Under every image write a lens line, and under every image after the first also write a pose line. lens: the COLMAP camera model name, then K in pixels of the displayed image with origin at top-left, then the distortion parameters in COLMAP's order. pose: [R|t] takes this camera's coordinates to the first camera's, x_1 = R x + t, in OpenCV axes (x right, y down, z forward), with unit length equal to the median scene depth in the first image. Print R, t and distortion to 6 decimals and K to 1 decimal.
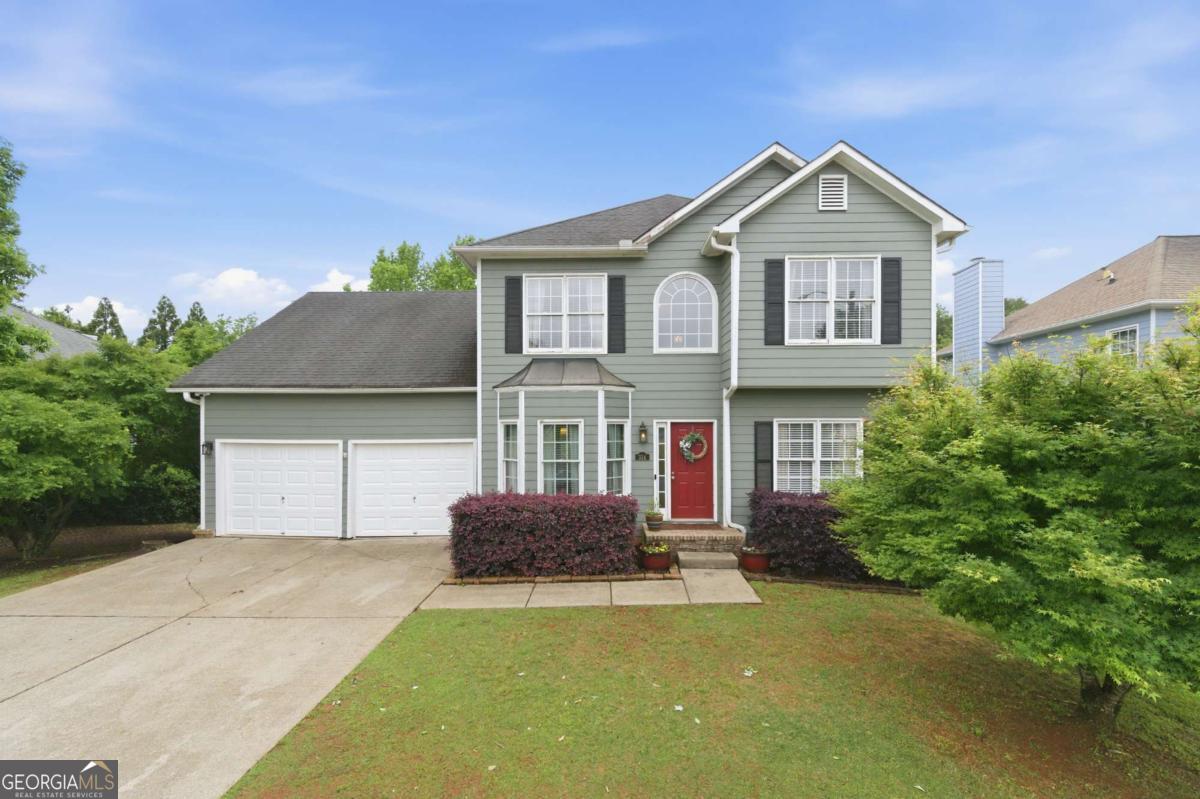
lens RADIAL K [[501.0, 0, 603.2], [0, 501.0, 412.4], [0, 0, 1]] dist [0.000988, -0.000186]
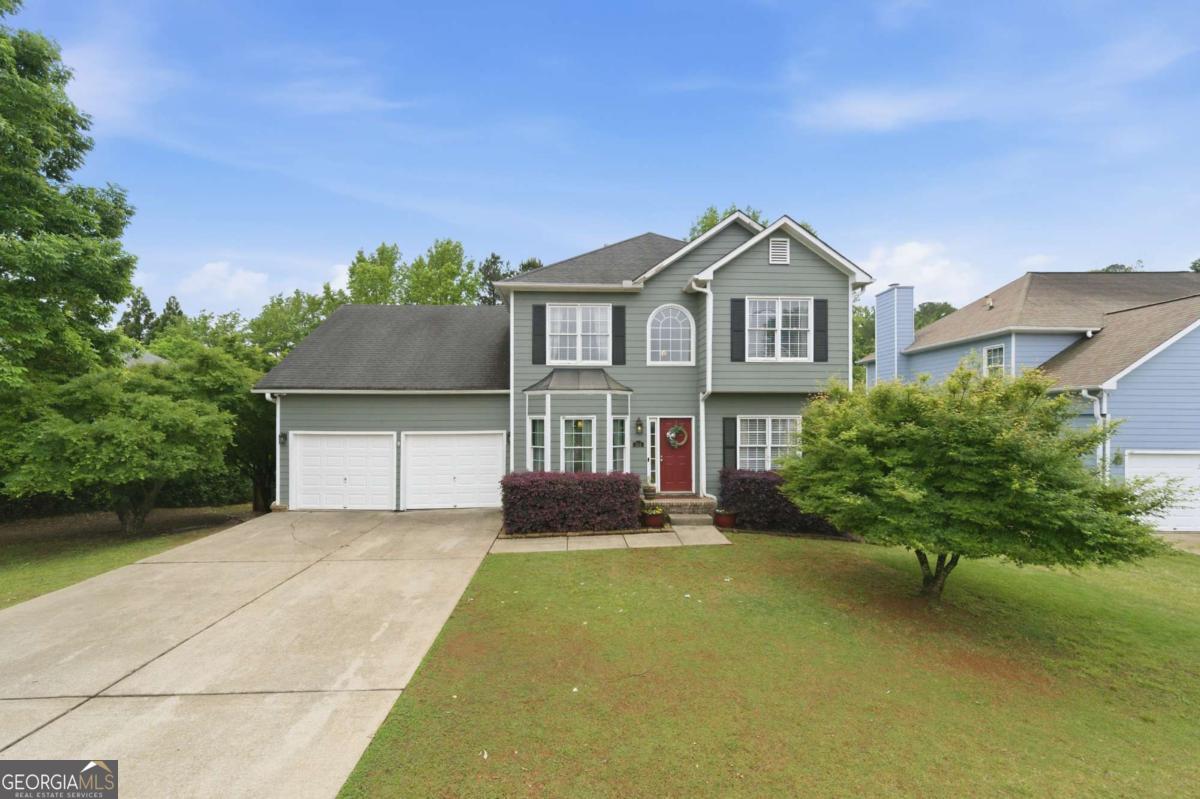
lens RADIAL K [[468.5, 0, 600.0], [0, 468.5, 399.5], [0, 0, 1]] dist [0.000046, -0.000035]
pose [[0.998128, 0.003188, 0.061080, -0.102716], [-0.002411, 0.999915, -0.012796, -0.013335], [-0.061116, 0.012625, 0.998051, -0.230221]]
